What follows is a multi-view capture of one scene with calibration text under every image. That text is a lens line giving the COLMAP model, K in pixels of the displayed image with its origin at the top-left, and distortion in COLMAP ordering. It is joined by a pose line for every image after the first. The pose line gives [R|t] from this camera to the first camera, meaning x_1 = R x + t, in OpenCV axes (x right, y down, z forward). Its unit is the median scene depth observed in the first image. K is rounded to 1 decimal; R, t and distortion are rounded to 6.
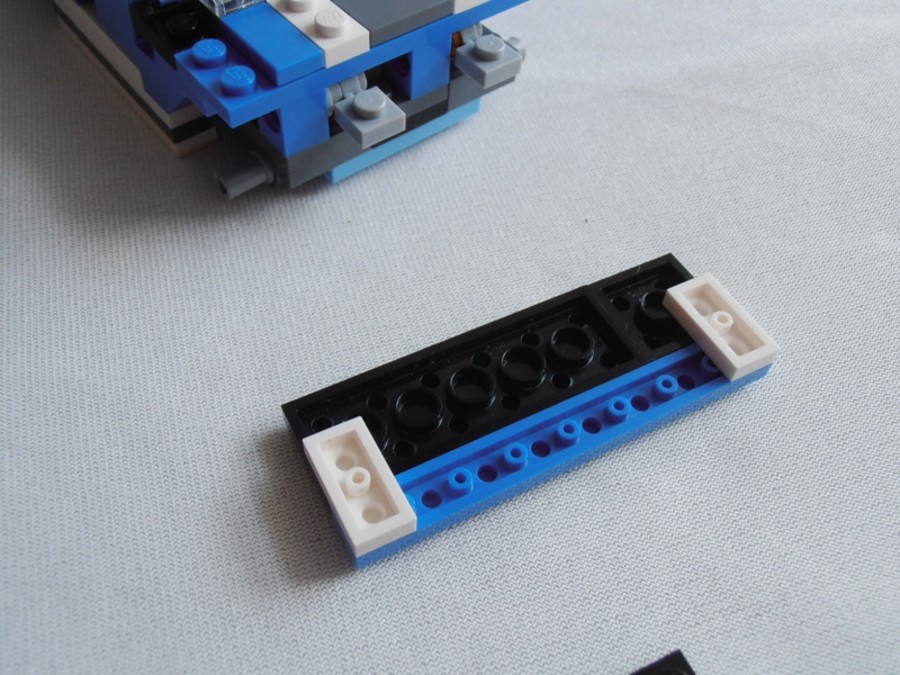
lens RADIAL K [[891.4, 0, 450.0], [0, 891.4, 337.5], [0, 0, 1]] dist [-0.052741, 0.033416]
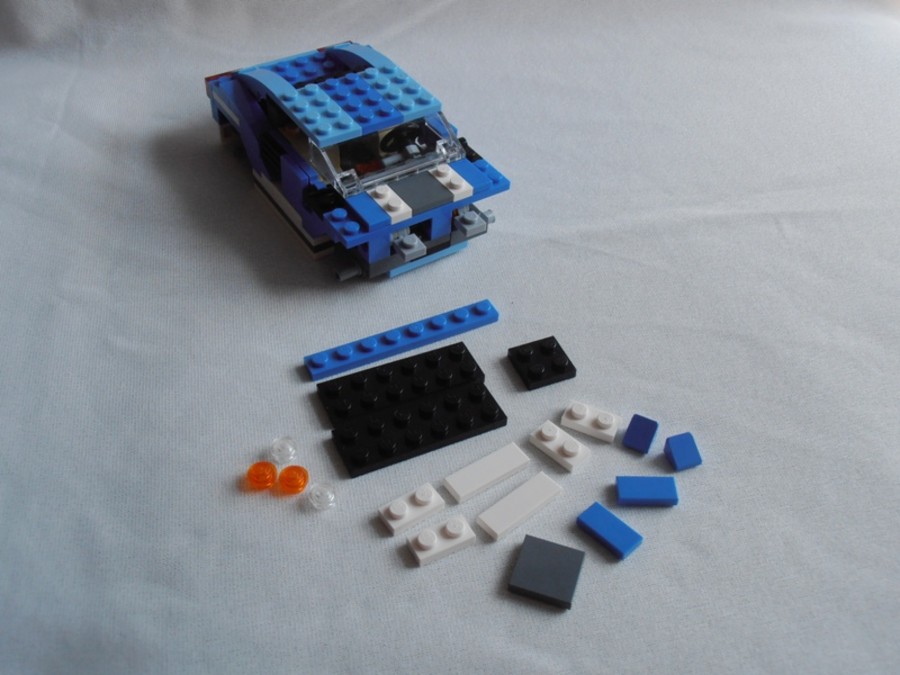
lens RADIAL K [[891.4, 0, 450.0], [0, 891.4, 337.5], [0, 0, 1]] dist [-0.052741, 0.033416]
pose [[0.995737, 0.066810, -0.063600, 0.147368], [-0.074533, 0.988967, -0.128016, 0.219156], [0.054345, 0.132211, 0.989731, -1.021128]]
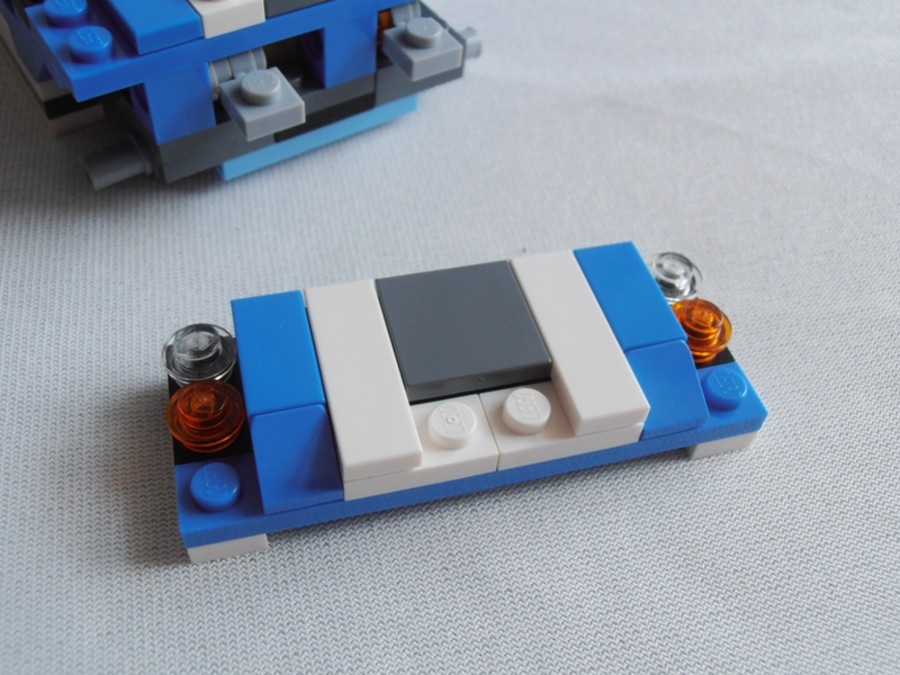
lens RADIAL K [[891.4, 0, 450.0], [0, 891.4, 337.5], [0, 0, 1]] dist [-0.052741, 0.033416]
pose [[0.996364, 0.083386, -0.017492, 0.107142], [-0.083591, 0.996436, -0.011308, -0.035931], [0.016487, 0.012729, 0.999783, 0.176470]]
